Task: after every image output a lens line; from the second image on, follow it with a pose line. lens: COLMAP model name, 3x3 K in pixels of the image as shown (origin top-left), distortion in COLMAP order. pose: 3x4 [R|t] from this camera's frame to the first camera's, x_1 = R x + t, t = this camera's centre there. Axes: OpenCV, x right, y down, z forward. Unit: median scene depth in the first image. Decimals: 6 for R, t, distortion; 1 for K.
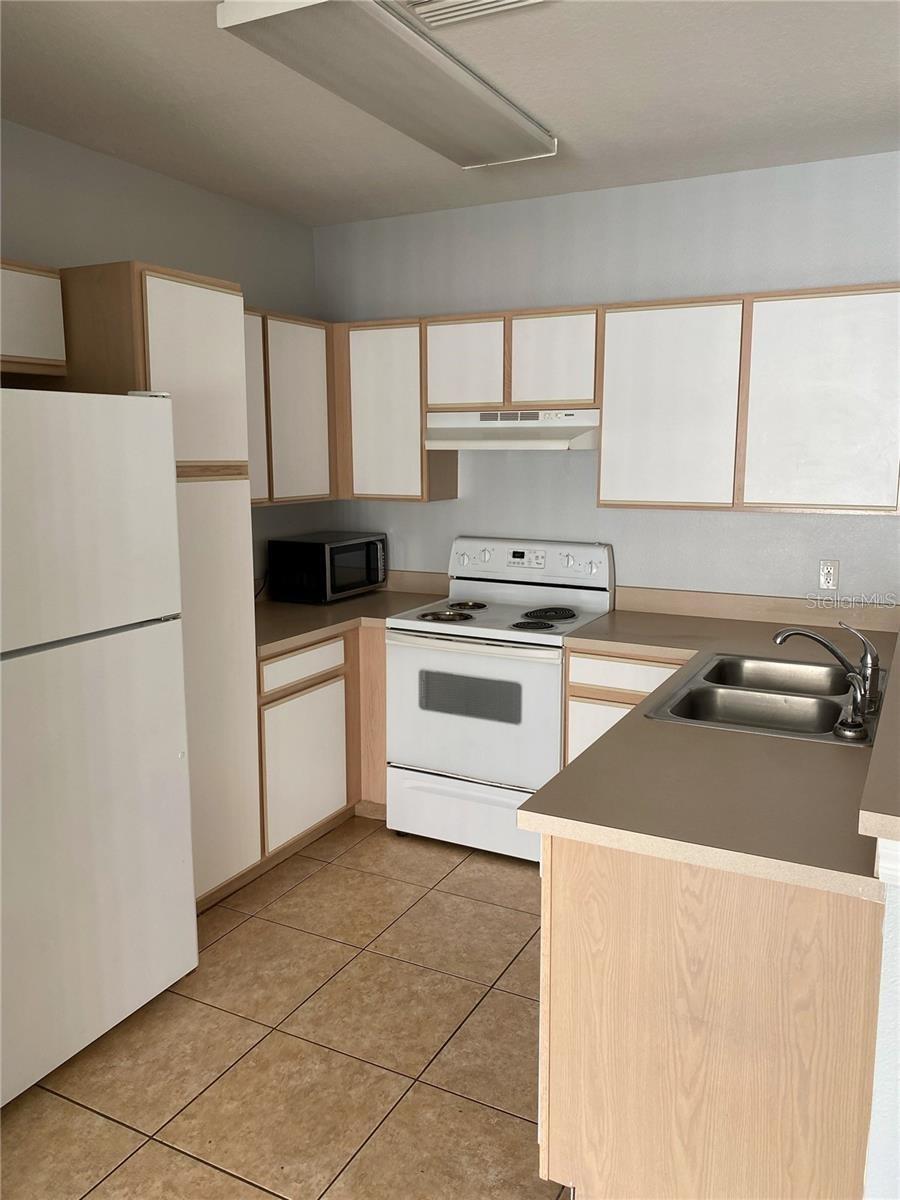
lens RADIAL K [[912.4, 0, 454.2], [0, 912.4, 591.8], [0, 0, 1]] dist [-0.001942, -0.011525]
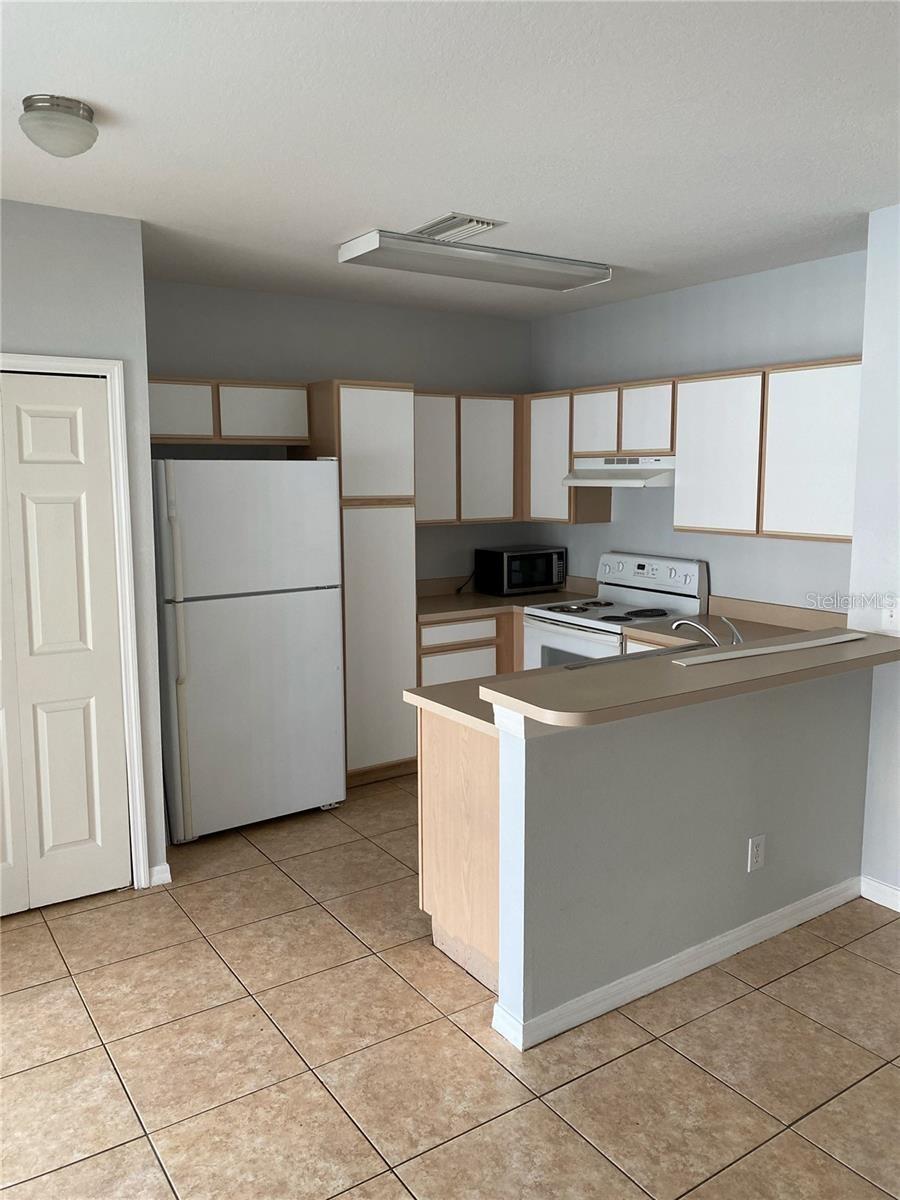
lens RADIAL K [[916.6, 0, 447.8], [0, 916.6, 593.3], [0, 0, 1]] dist [0.014694, 0.003467]
pose [[0.869618, 0.059345, -0.490145, 0.505988], [-0.069855, 0.997552, -0.003157, 0.021260], [0.488758, 0.036985, 0.871635, -0.279164]]
